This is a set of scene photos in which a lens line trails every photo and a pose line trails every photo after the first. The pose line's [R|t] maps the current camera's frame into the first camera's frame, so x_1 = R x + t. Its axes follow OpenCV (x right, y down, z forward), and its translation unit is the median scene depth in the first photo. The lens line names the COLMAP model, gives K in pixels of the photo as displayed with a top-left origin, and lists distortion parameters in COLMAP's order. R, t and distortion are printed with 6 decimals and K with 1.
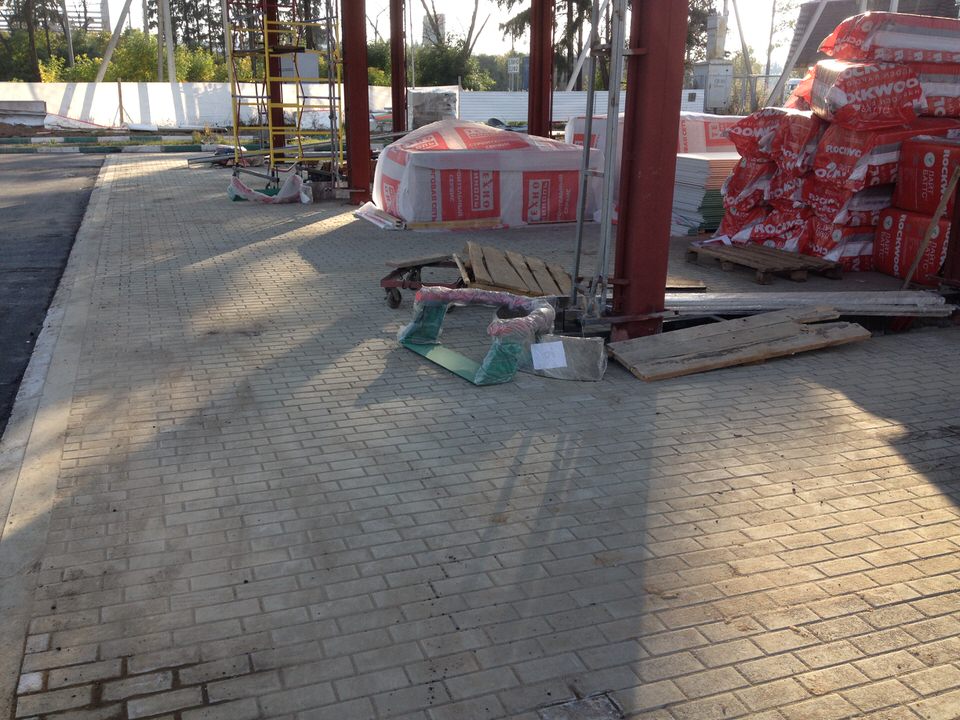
lens RADIAL K [[895.9, 0, 474.4], [0, 895.9, 361.1], [0, 0, 1]] dist [0.151653, -0.315695]
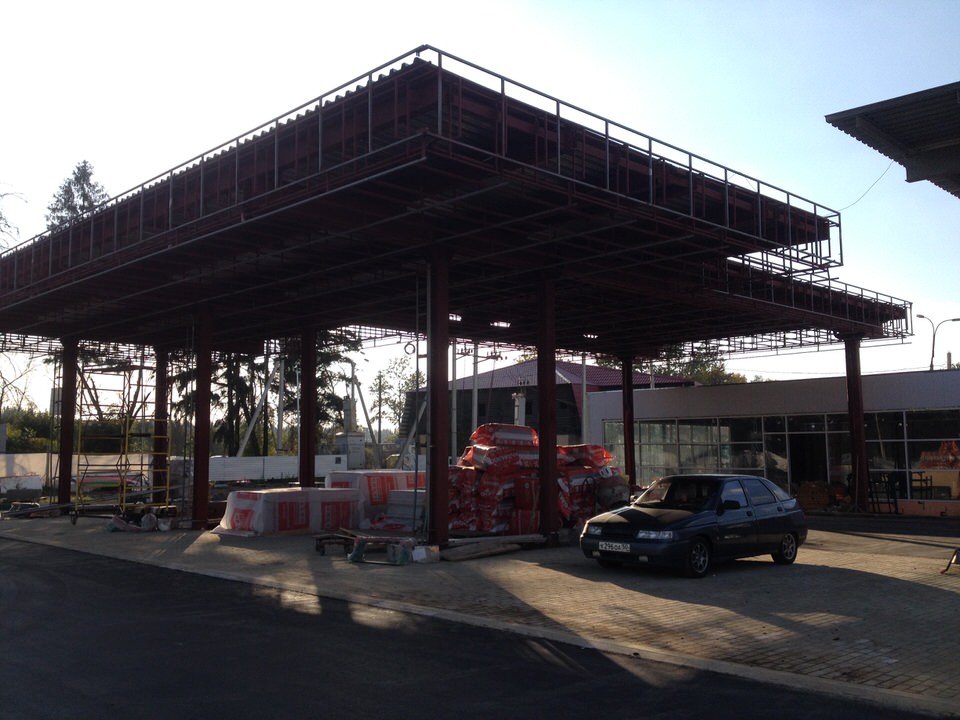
lens RADIAL K [[895.9, 0, 474.4], [0, 895.9, 361.1], [0, 0, 1]] dist [0.151653, -0.315695]
pose [[0.910696, 0.034750, 0.411614, -0.425472], [0.125047, 0.926509, -0.354886, 0.207059], [-0.393696, 0.374664, 0.839422, -0.733144]]
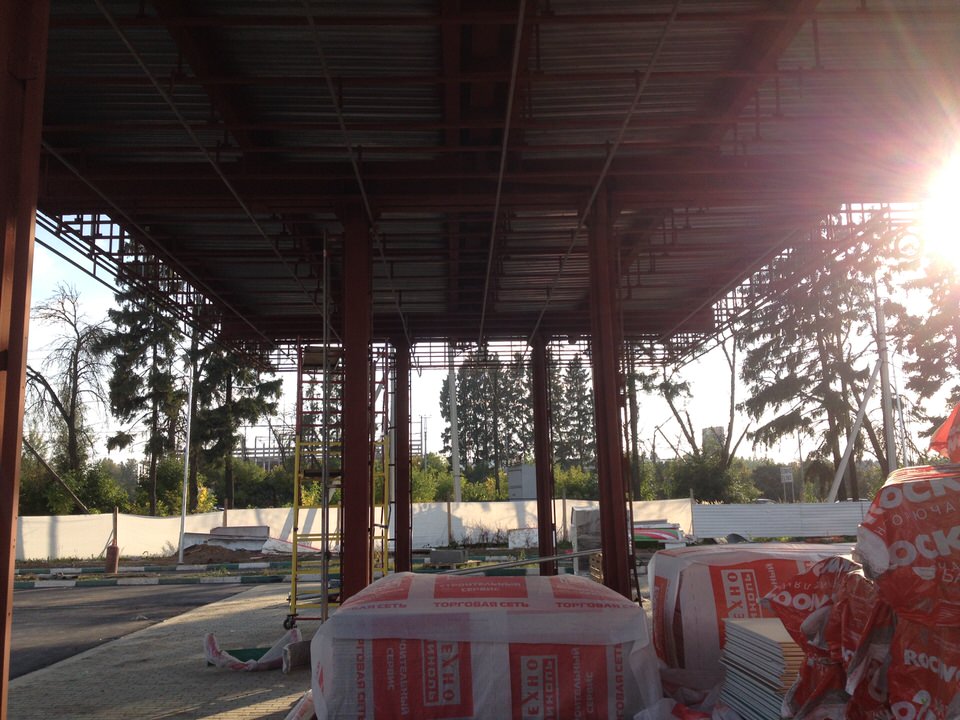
lens RADIAL K [[895.9, 0, 474.4], [0, 895.9, 361.1], [0, 0, 1]] dist [0.151653, -0.315695]
pose [[0.945098, -0.074983, -0.318068, 0.258519], [-0.069068, 0.905497, -0.418694, -0.124438], [0.319404, 0.417675, 0.850605, 0.375853]]
